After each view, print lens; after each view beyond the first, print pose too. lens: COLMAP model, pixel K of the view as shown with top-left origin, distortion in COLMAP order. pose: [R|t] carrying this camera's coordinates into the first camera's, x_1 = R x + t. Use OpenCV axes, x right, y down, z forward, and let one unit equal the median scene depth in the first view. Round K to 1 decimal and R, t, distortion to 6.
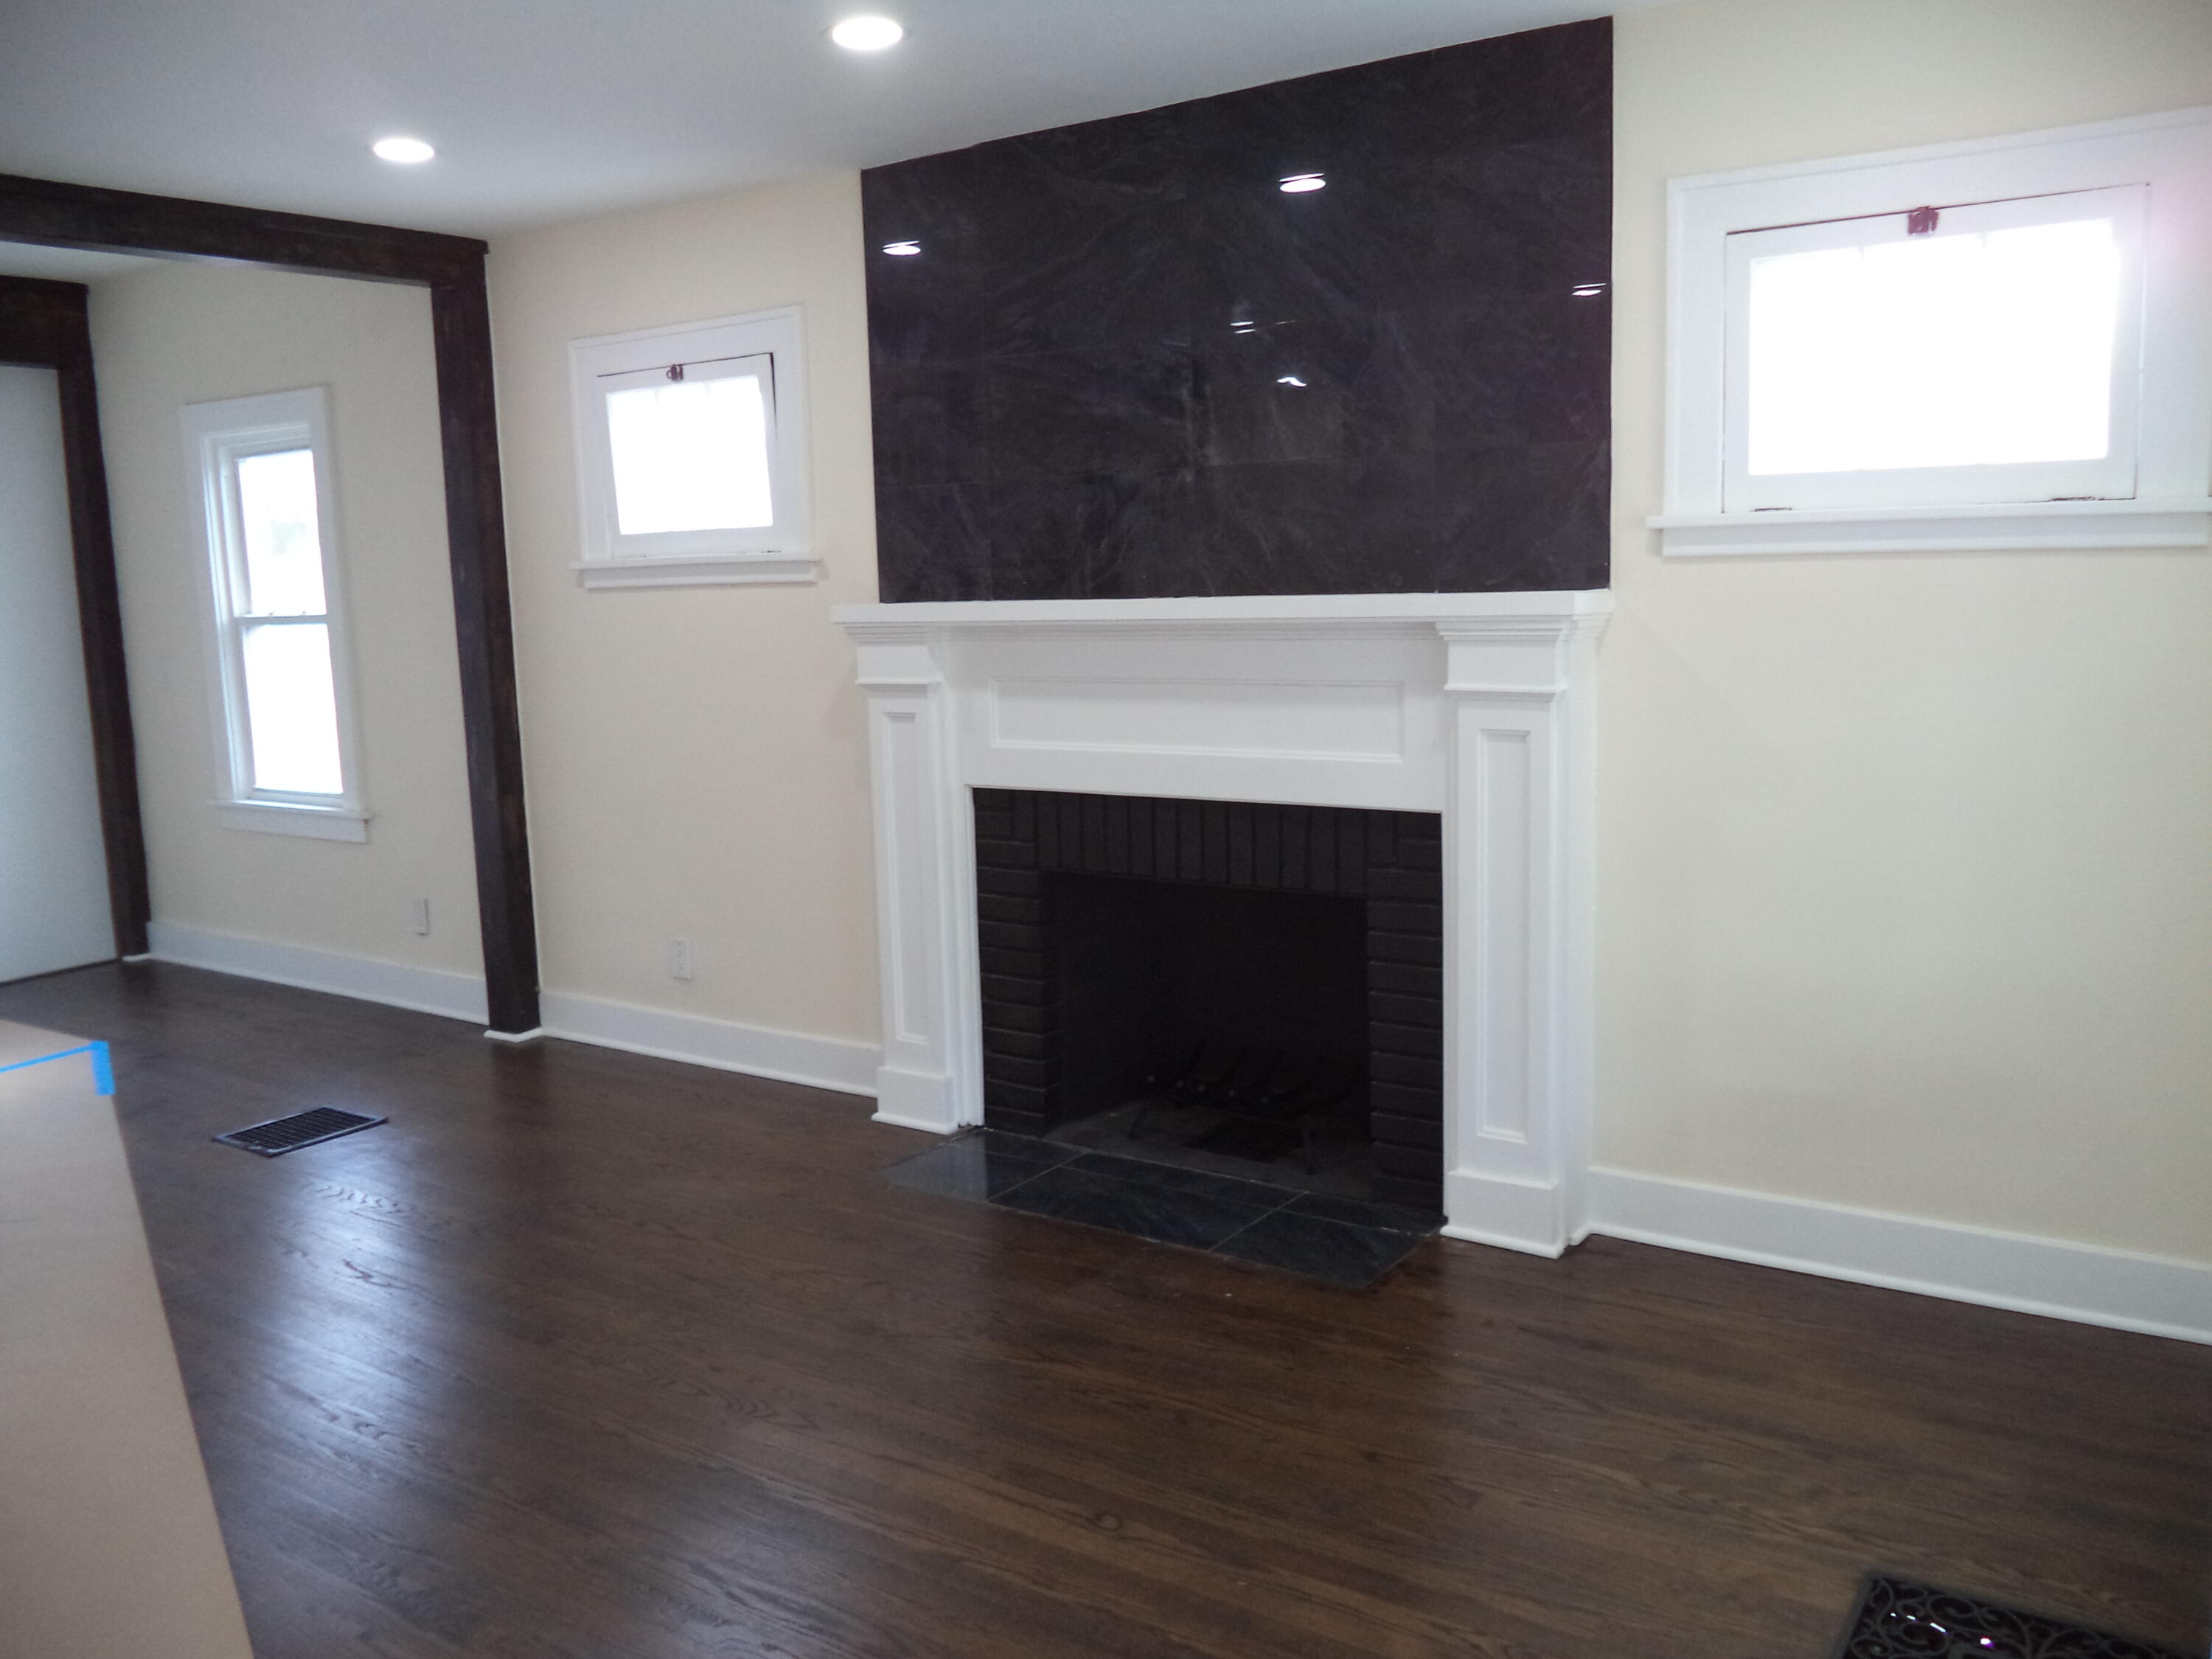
lens RADIAL K [[1761.5, 0, 1106.0], [0, 1761.5, 829.5], [0, 0, 1]] dist [-0.029597, 0.001944]
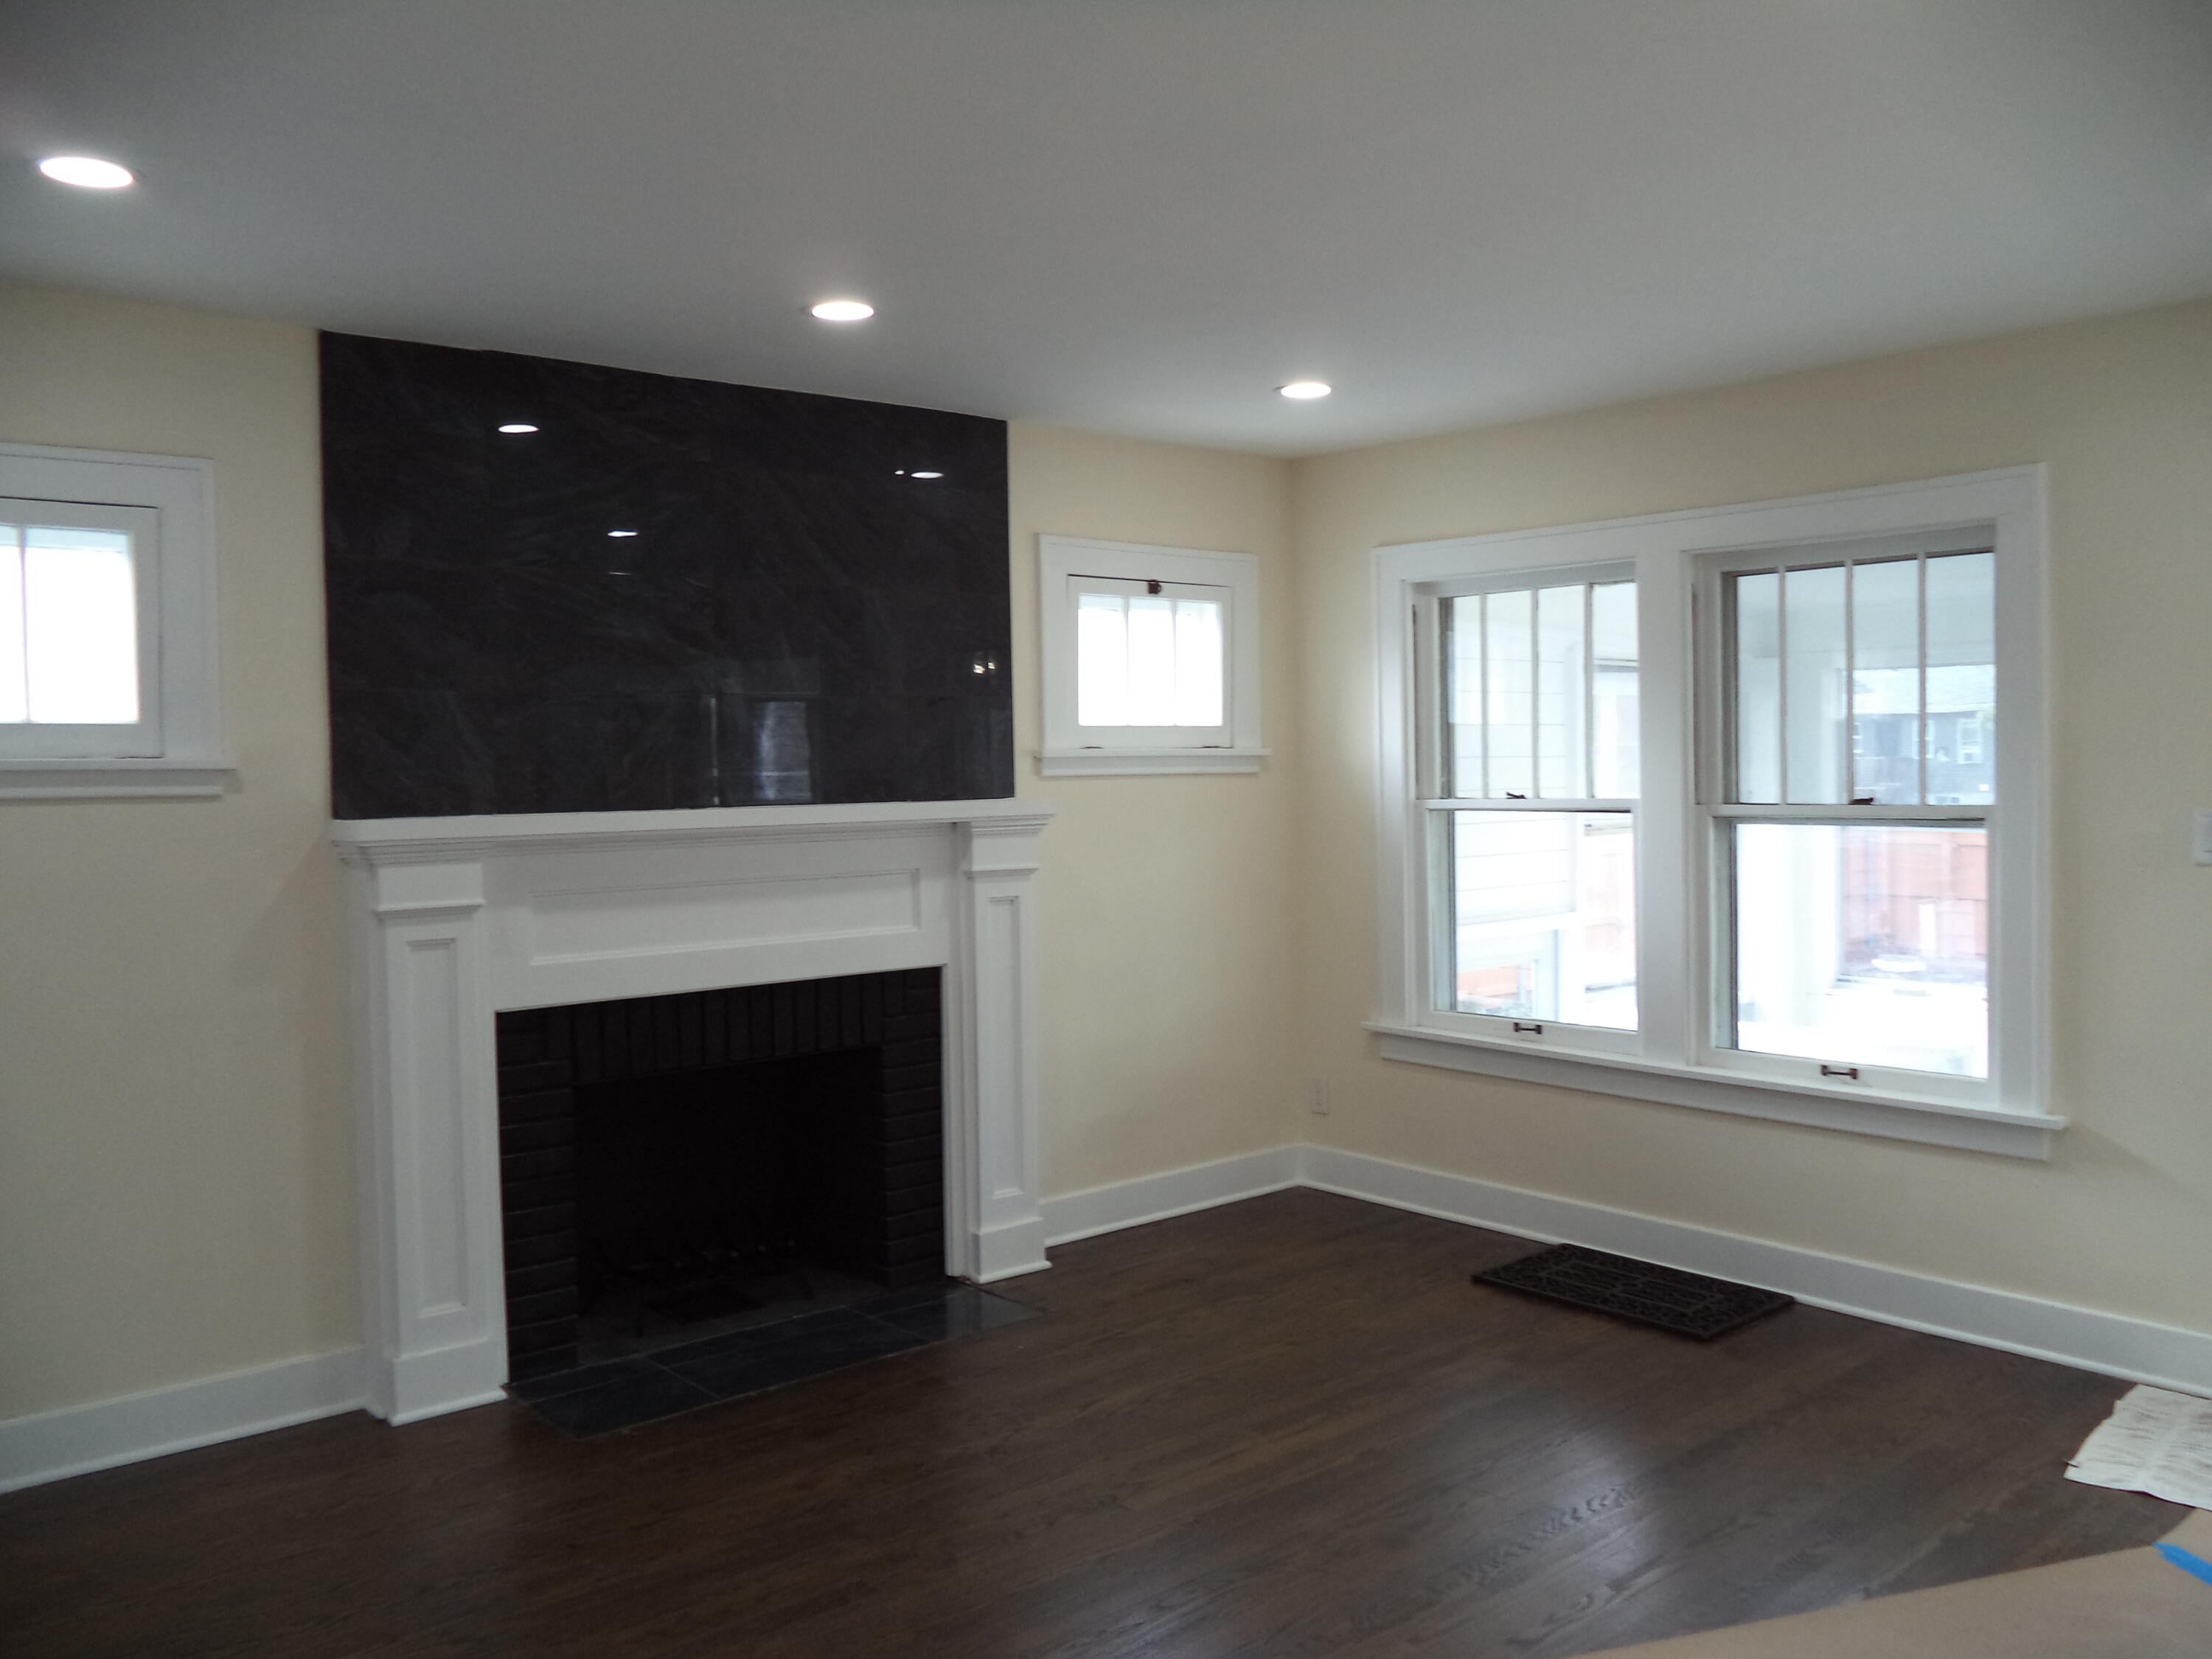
lens RADIAL K [[1761.5, 0, 1106.0], [0, 1761.5, 829.5], [0, 0, 1]] dist [-0.029597, 0.001944]
pose [[0.267954, -0.015655, 0.963304, -0.983559], [0.142534, 0.989509, -0.023566, -0.057996], [-0.952830, 0.143618, 0.267375, 0.478011]]
